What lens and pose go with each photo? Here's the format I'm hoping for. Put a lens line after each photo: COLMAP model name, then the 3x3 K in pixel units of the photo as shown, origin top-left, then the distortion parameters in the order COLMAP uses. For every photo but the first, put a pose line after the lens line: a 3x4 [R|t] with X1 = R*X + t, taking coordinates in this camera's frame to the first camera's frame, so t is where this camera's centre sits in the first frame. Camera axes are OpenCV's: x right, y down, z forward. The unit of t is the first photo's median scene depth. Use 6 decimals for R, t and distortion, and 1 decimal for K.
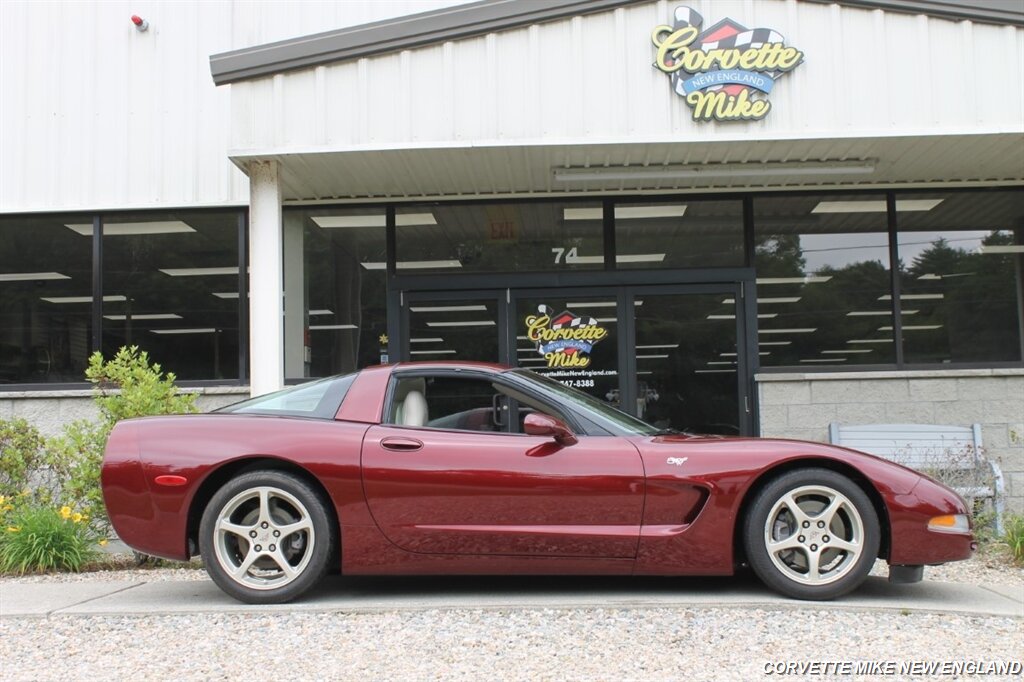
lens RADIAL K [[1356.7, 0, 512.0], [0, 1356.7, 341.0], [0, 0, 1]] dist [-0.073084, 0.109451]
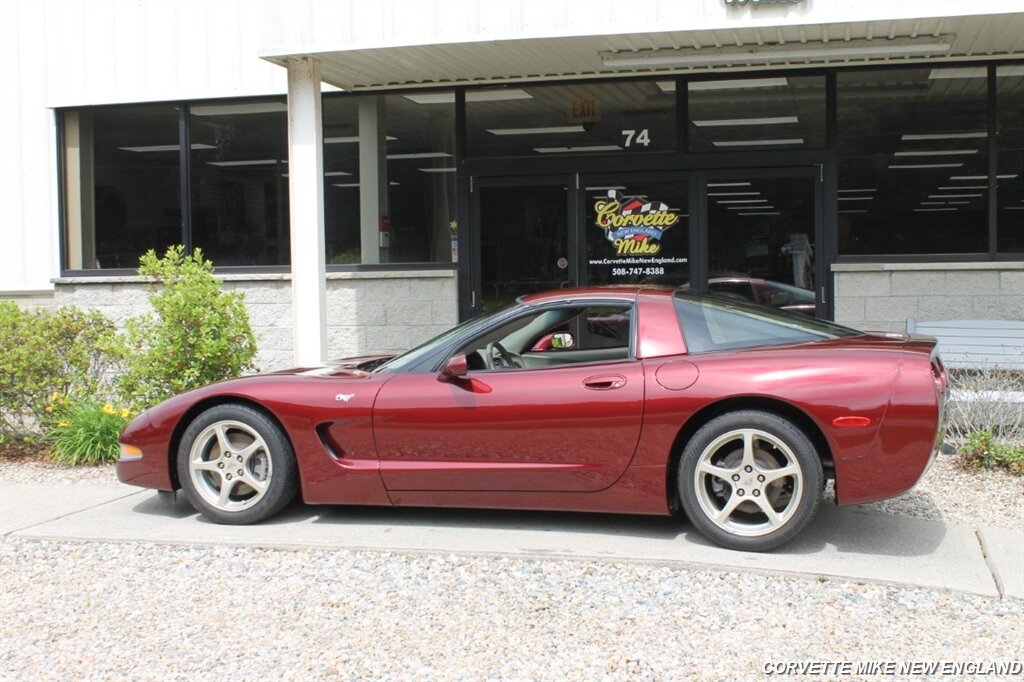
lens RADIAL K [[1334.8, 0, 512.0], [0, 1334.8, 341.0], [0, 0, 1]] dist [-0.078988, 0.155231]
pose [[0.980224, 0.015029, -0.197321, 0.146097], [0.011719, 0.990954, 0.133692, -0.049115], [0.197545, -0.133361, 0.971180, 0.048022]]
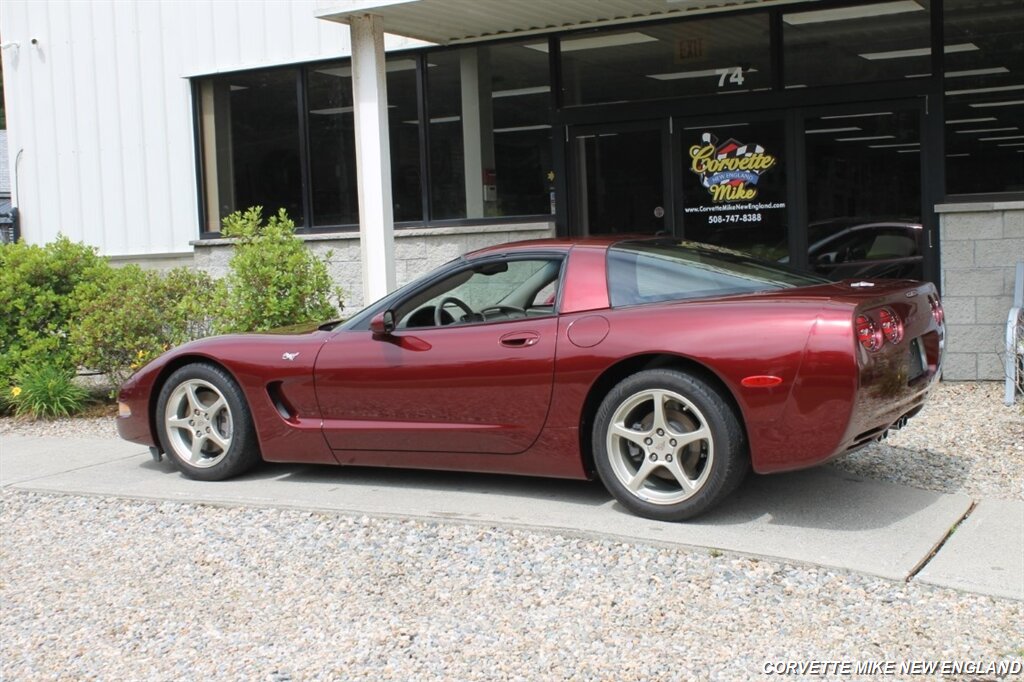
lens RADIAL K [[1332.9, 0, 512.0], [0, 1332.9, 341.0], [0, 0, 1]] dist [-0.063279, 0.054736]
pose [[0.903594, 0.015504, -0.428110, 0.299891], [0.059517, 0.985110, 0.161297, -0.042190], [0.424236, -0.171227, 0.889216, 0.122124]]
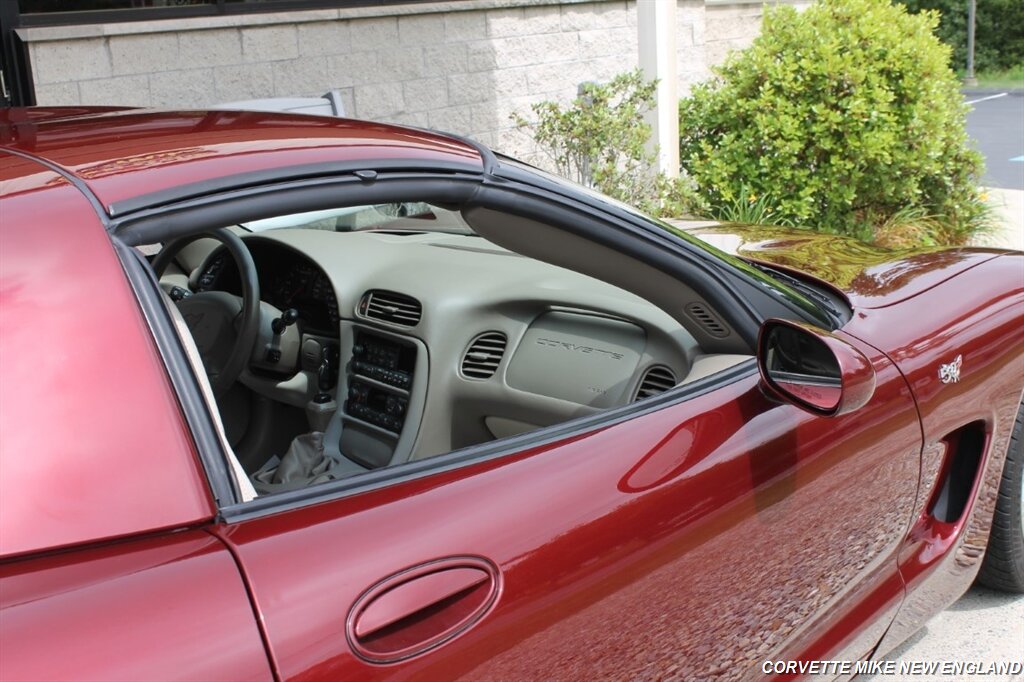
lens RADIAL K [[1264.0, 0, 512.0], [0, 1264.0, 341.0], [0, 0, 1]] dist [-0.067392, 0.055084]
pose [[0.603516, -0.223740, 0.765316, -0.121712], [-0.023680, 0.954371, 0.297684, -0.010931], [-0.796999, -0.197779, 0.570680, 0.522915]]
